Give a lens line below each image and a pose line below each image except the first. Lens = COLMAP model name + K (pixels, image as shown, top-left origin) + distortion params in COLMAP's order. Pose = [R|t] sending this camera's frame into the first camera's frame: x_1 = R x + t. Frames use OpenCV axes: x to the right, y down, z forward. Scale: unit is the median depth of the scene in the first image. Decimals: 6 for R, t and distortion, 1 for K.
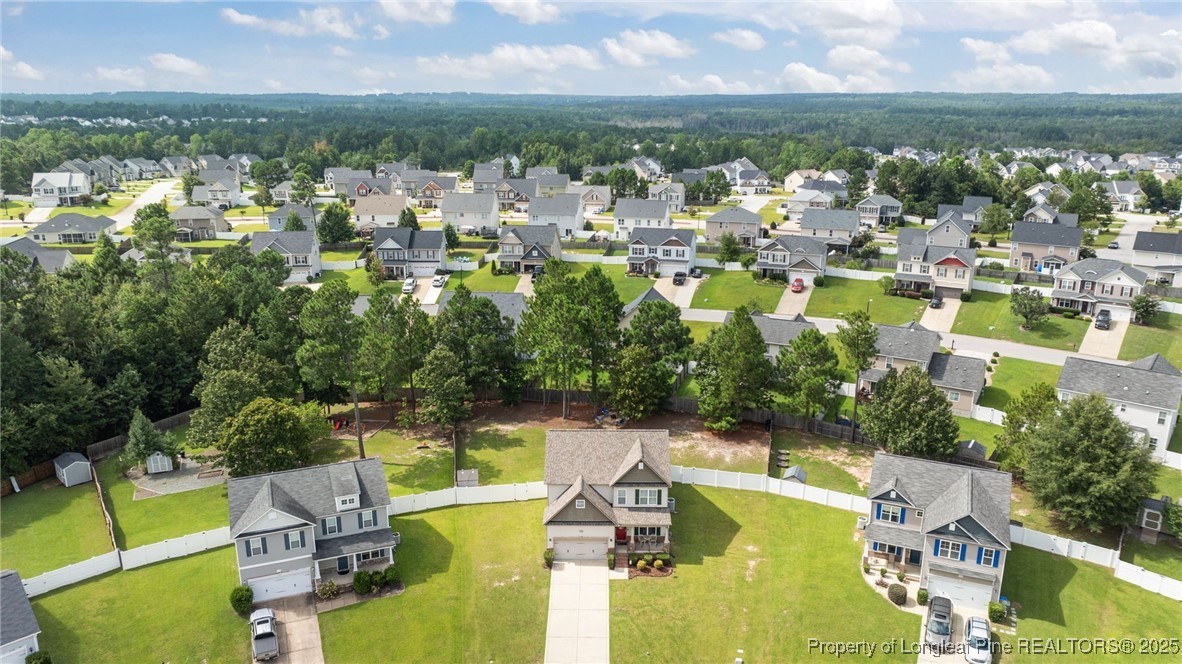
lens RADIAL K [[830.2, 0, 598.9], [0, 830.2, 321.0], [0, 0, 1]] dist [-0.034035, 0.031225]
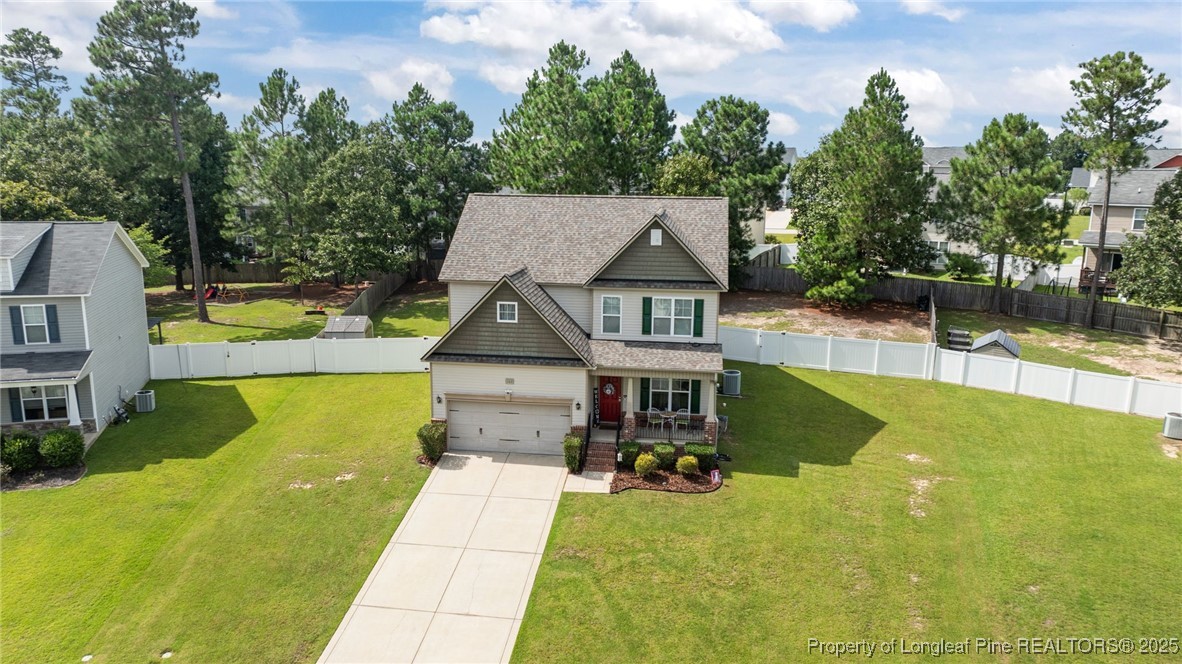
lens RADIAL K [[830.2, 0, 597.4], [0, 830.2, 324.9], [0, 0, 1]] dist [-0.034035, 0.031225]
pose [[0.992373, 0.030869, -0.119341, 0.074076], [-0.039001, 0.997029, -0.066416, 0.252314], [0.116936, 0.070564, 0.990629, 0.581902]]
